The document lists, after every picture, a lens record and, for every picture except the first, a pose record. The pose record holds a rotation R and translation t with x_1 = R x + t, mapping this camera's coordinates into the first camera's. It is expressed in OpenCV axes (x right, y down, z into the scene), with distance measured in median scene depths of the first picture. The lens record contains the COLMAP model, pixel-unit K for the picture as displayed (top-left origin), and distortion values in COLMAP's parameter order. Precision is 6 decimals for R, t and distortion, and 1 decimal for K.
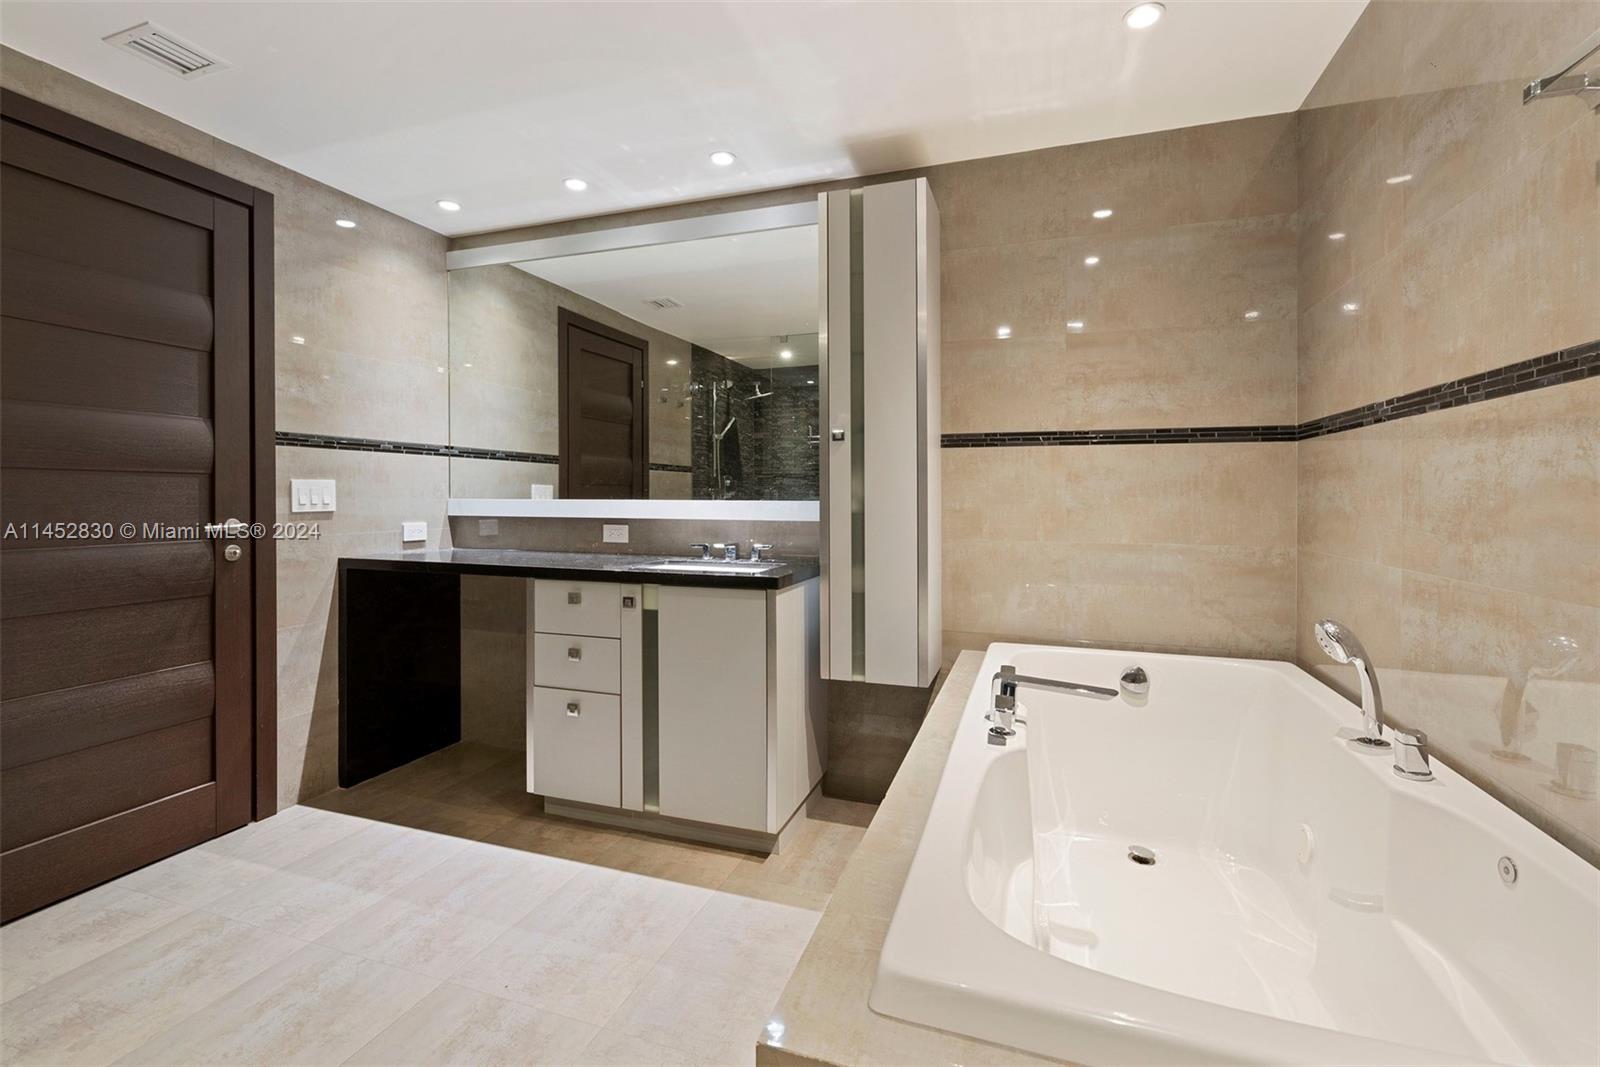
lens RADIAL K [[701.1, 0, 797.9], [0, 701.1, 503.8], [0, 0, 1]] dist [0.000007, -0.000010]
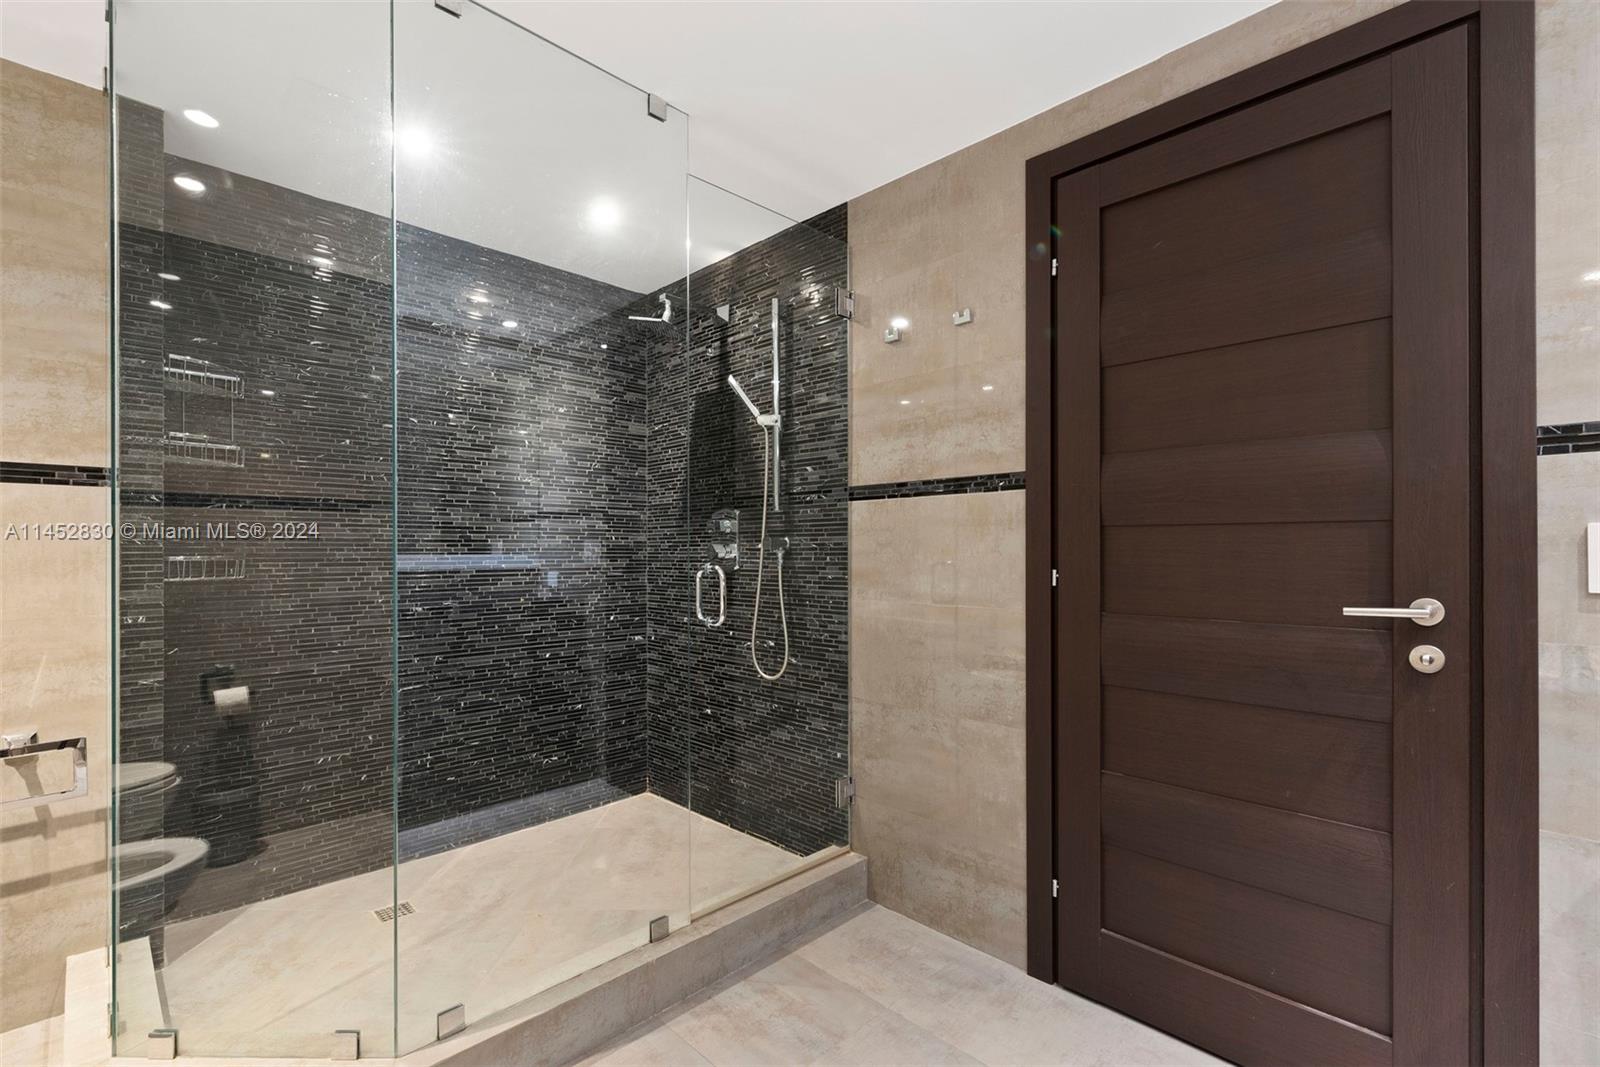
lens RADIAL K [[719.5, 0, 795.9], [0, 719.5, 541.5], [0, 0, 1]] dist [0.000220, -0.000014]
pose [[-0.443860, 0.005116, -0.896082, -0.062279], [0.003634, 0.999986, 0.003909, -0.028620], [0.896089, -0.001522, -0.443872, 0.802106]]
